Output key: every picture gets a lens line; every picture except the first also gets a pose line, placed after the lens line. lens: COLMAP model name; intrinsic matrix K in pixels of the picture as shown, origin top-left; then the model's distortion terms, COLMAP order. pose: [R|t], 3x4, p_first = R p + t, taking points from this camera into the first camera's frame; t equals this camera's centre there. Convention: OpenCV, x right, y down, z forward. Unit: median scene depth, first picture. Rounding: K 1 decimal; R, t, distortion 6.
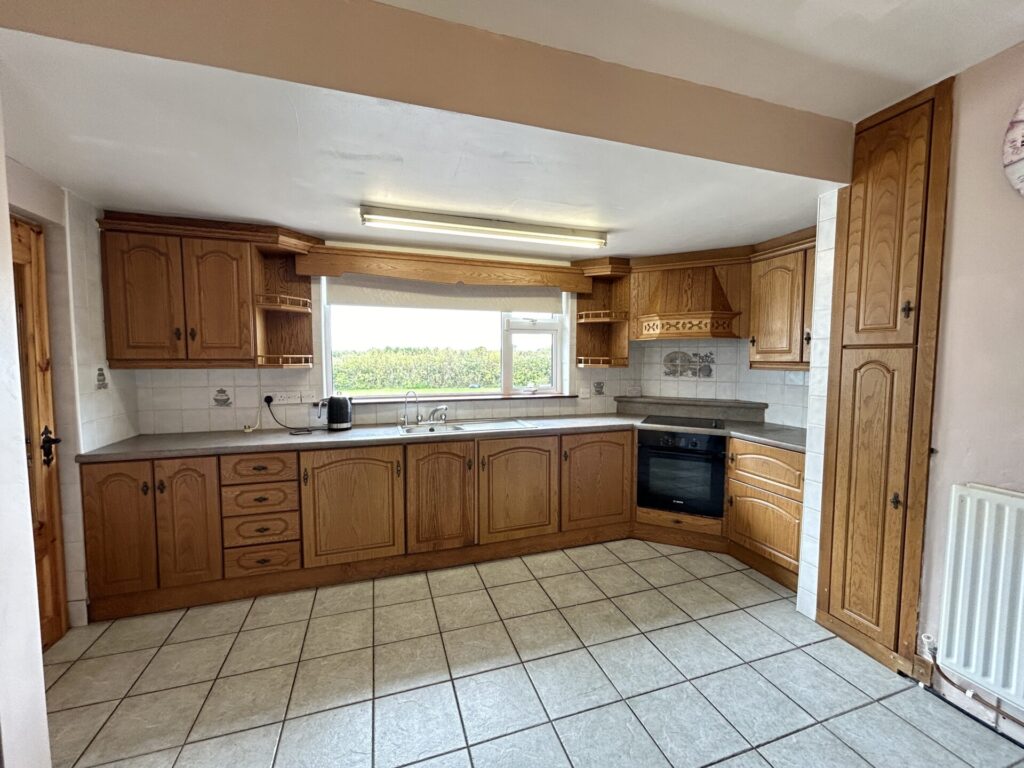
lens RADIAL K [[412.9, 0, 510.3], [0, 412.9, 383.1], [0, 0, 1]] dist [-0.001773, 0.001495]
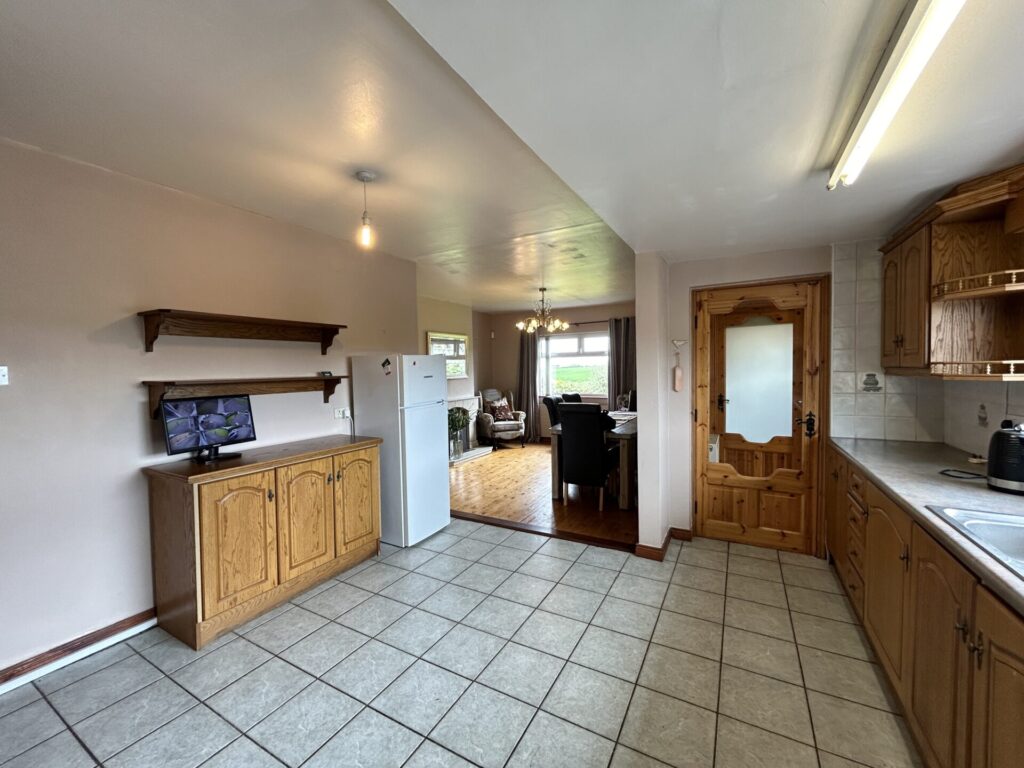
lens RADIAL K [[412.9, 0, 511.3], [0, 412.9, 382.3], [0, 0, 1]] dist [-0.001773, 0.001495]
pose [[-0.740431, 0.034312, -0.671256, 0.525864], [-0.025053, 0.996593, 0.078577, -0.071239], [0.671665, 0.074998, -0.737049, 1.044312]]
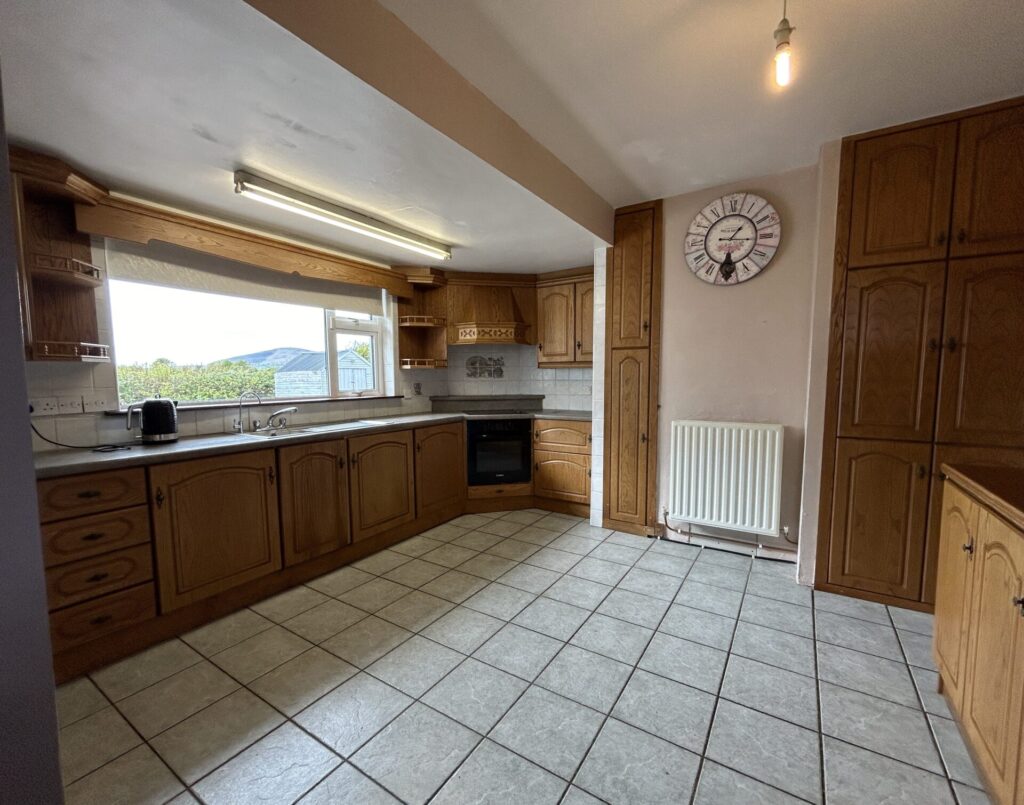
lens RADIAL K [[443.0, 0, 509.8], [0, 443.0, 409.4], [0, 0, 1]] dist [0.008534, -0.000210]
pose [[0.782872, -0.055583, 0.619695, -0.459734], [0.046228, 0.998445, 0.031154, 0.059845], [-0.620463, 0.004258, 0.784224, -0.073912]]
